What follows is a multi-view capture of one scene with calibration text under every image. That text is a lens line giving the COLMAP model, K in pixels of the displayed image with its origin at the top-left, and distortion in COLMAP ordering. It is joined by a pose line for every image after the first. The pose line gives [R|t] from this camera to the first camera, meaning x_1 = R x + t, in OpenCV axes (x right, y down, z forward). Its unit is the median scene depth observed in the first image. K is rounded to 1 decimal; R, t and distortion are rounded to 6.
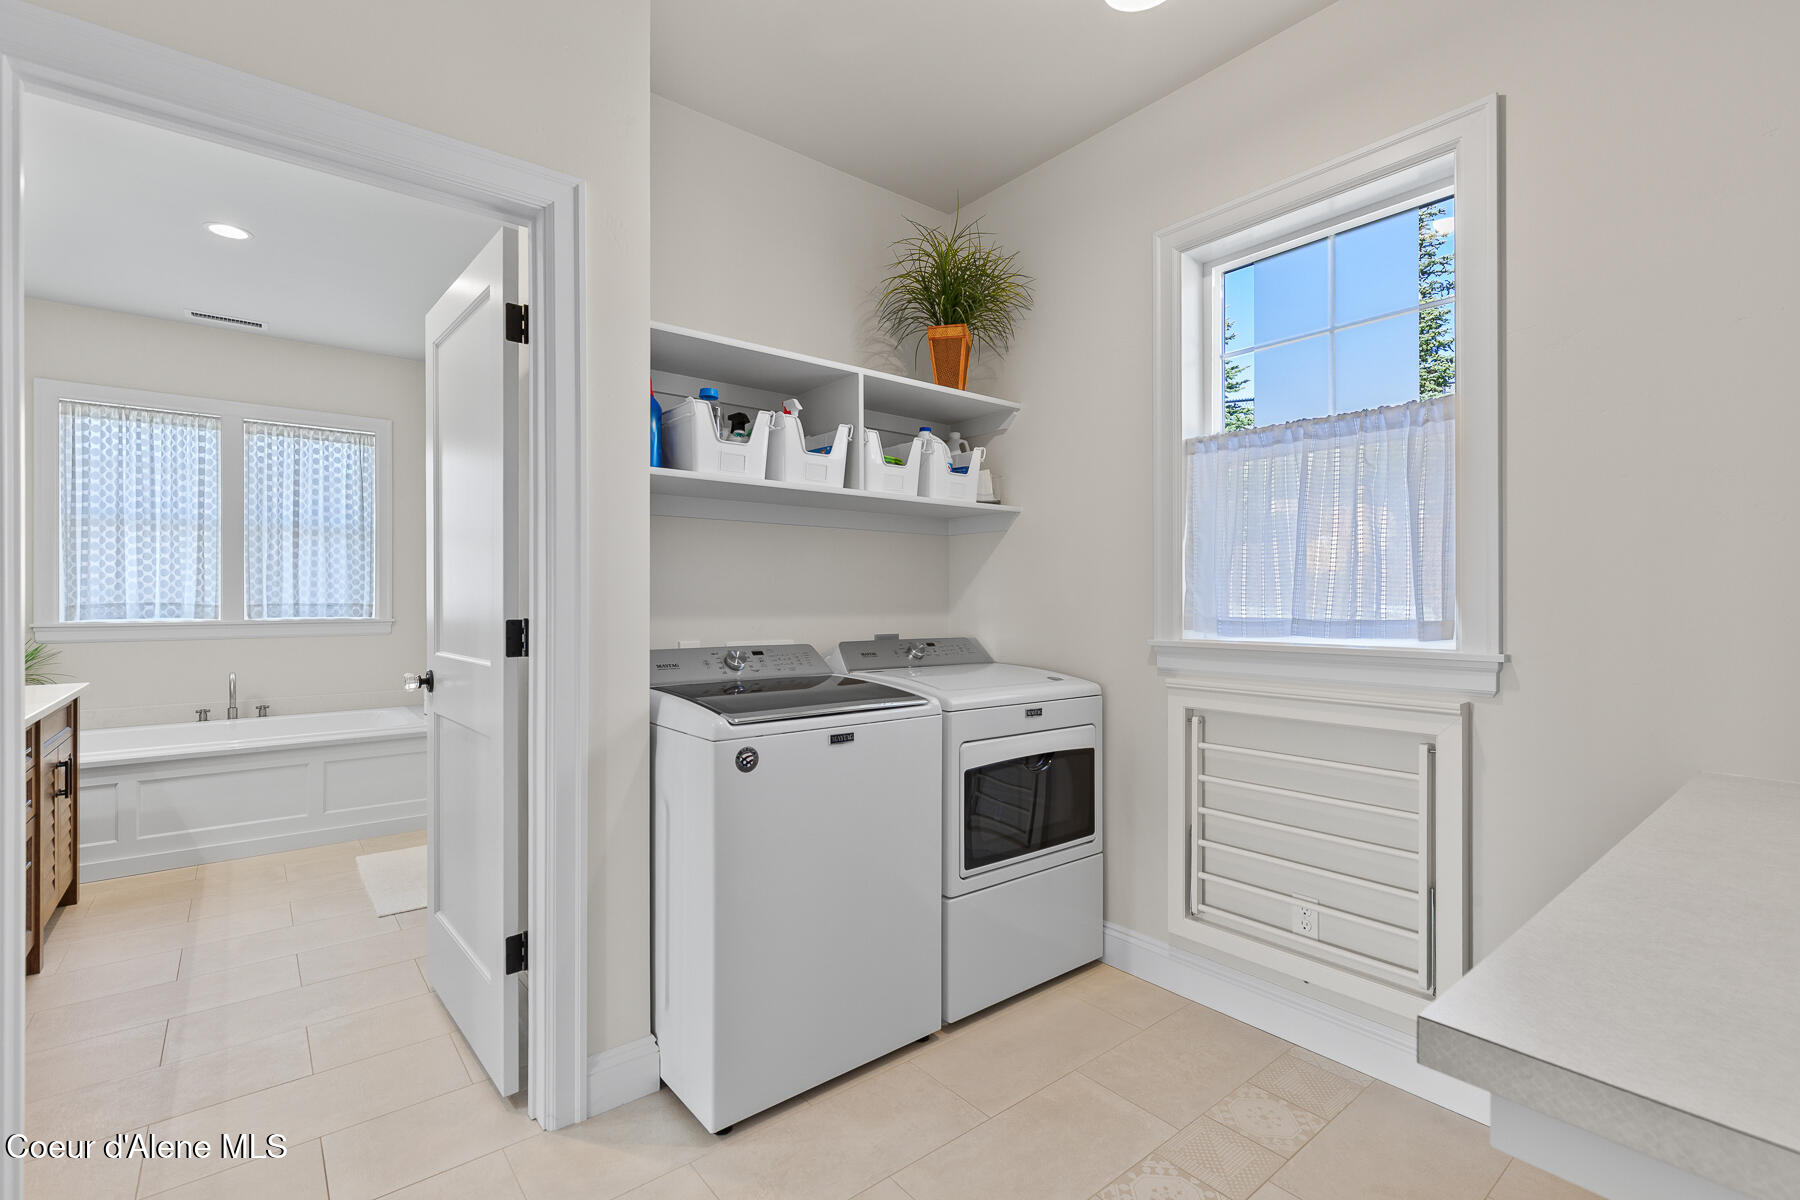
lens RADIAL K [[820.2, 0, 902.5], [0, 820.2, 599.6], [0, 0, 1]] dist [0.004654, 0.000420]
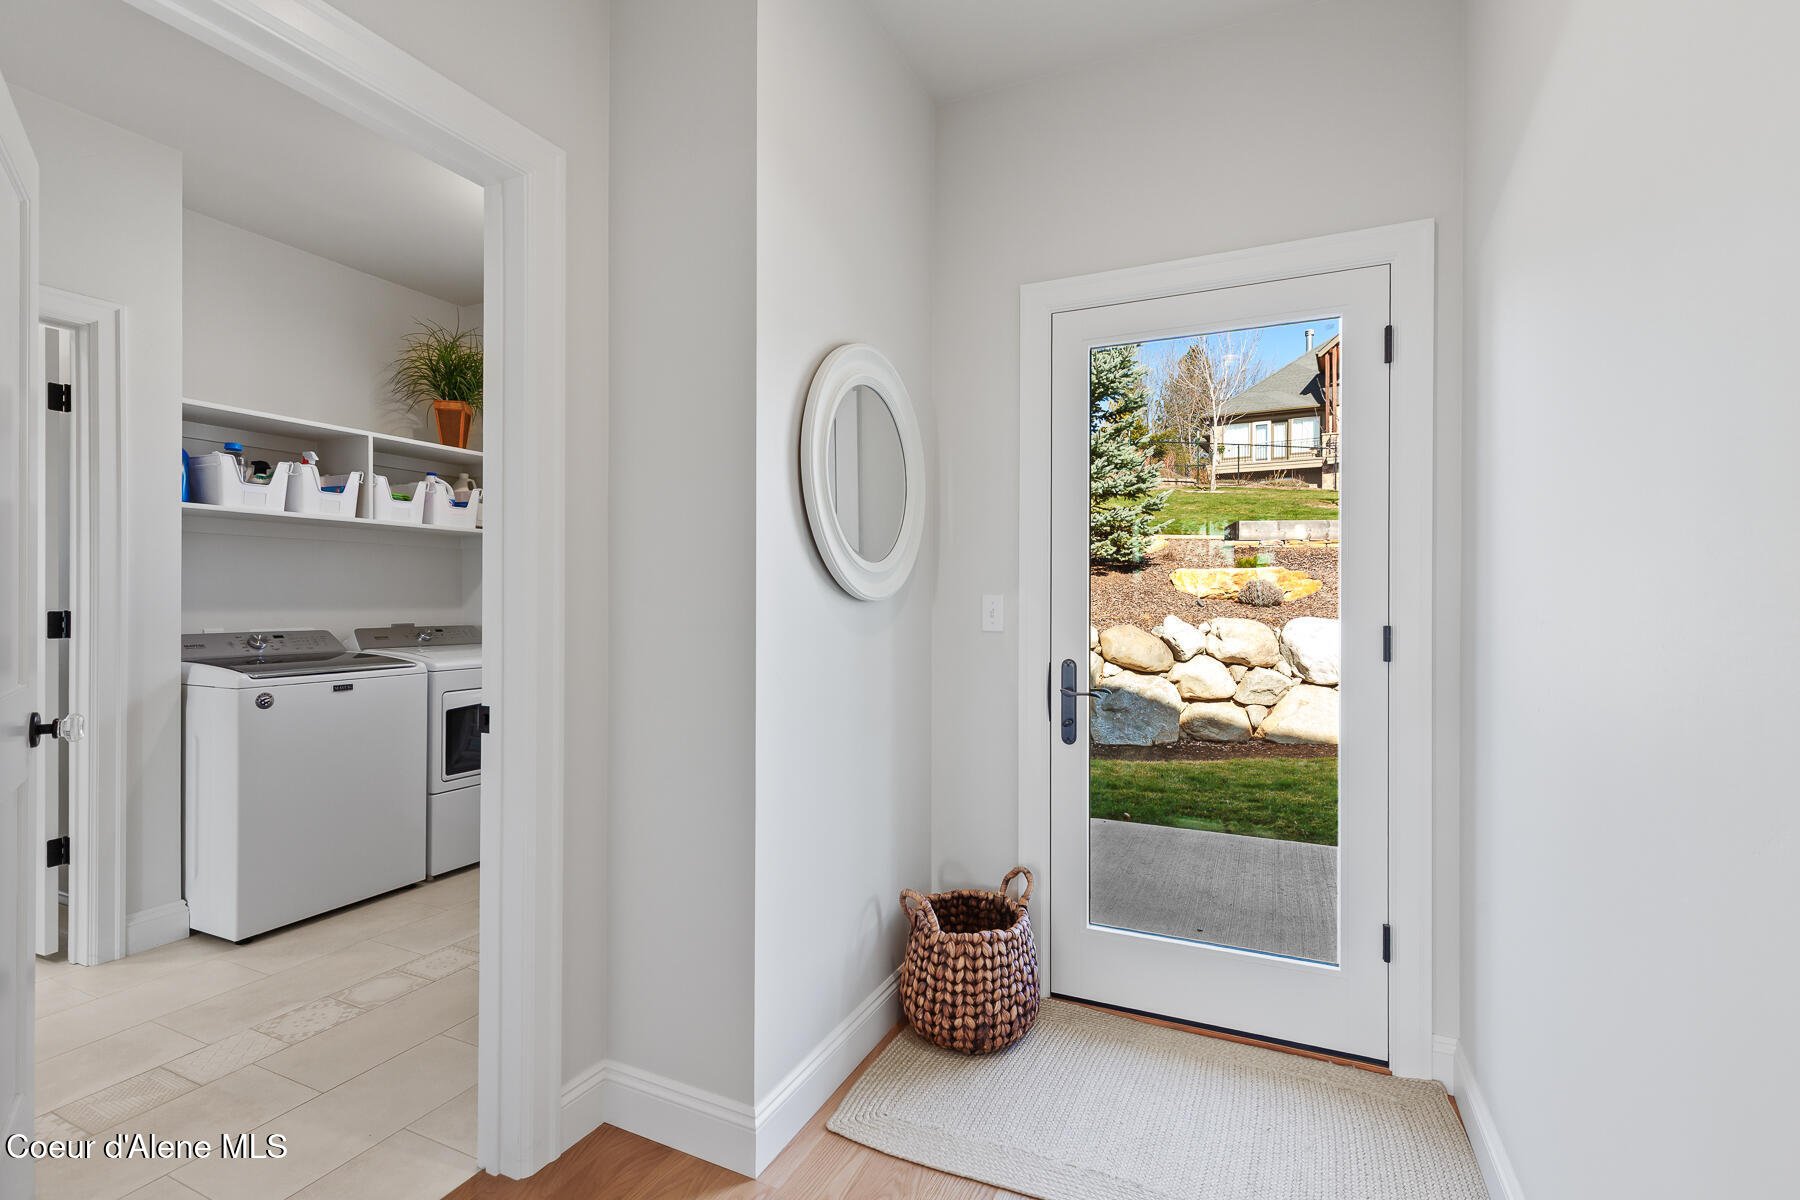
lens RADIAL K [[820.2, 0, 906.1], [0, 820.2, 597.0], [0, 0, 1]] dist [0.004654, 0.000420]
pose [[0.897341, 0.002748, 0.441330, 0.175935], [-0.003410, 0.999994, 0.000707, -0.005559], [-0.441325, -0.002140, 0.897345, -0.773378]]
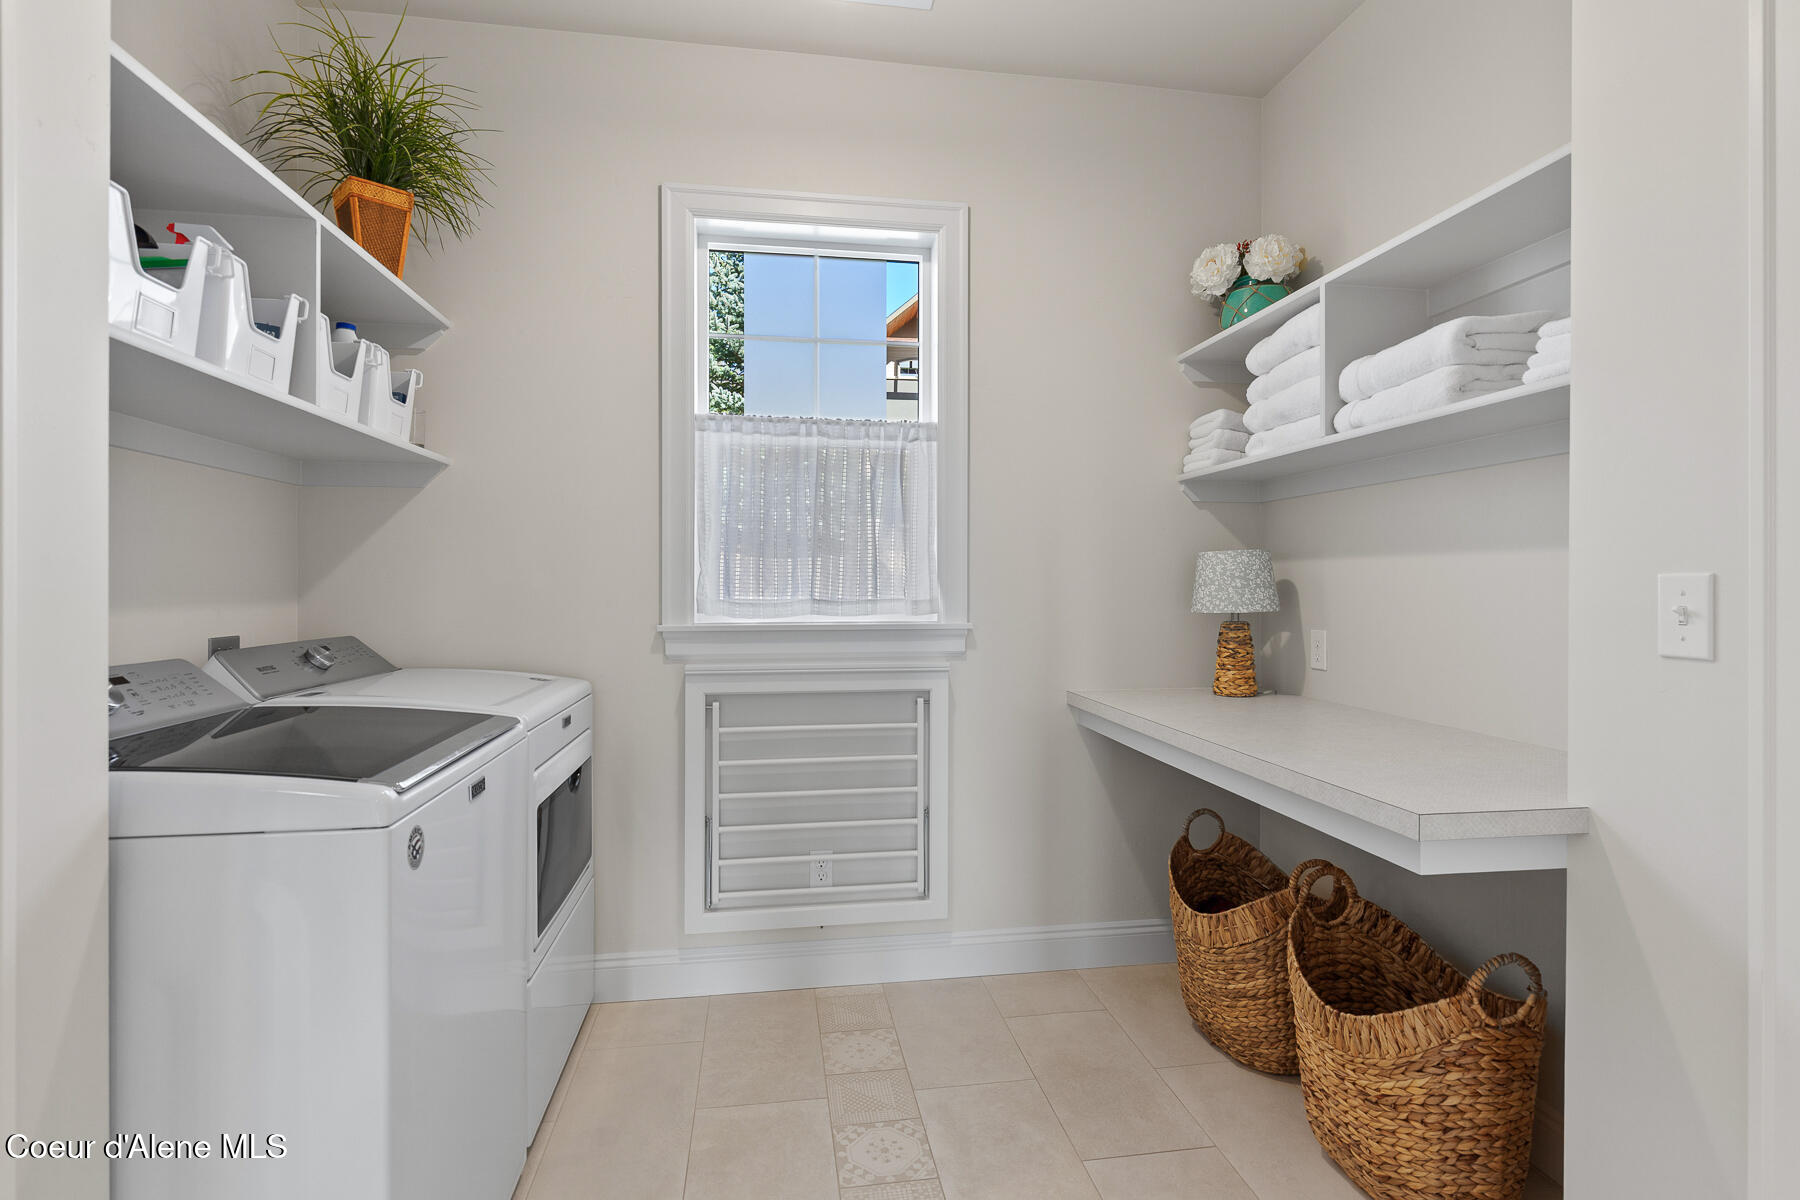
lens RADIAL K [[891.4, 0, 906.5], [0, 891.4, 589.0], [0, 0, 1]] dist [0.005383, 0.000355]
pose [[0.490950, -0.004636, 0.871176, -0.497924], [-0.001305, 0.999981, 0.006056, 0.001840], [-0.871187, -0.004110, 0.490934, 0.314351]]
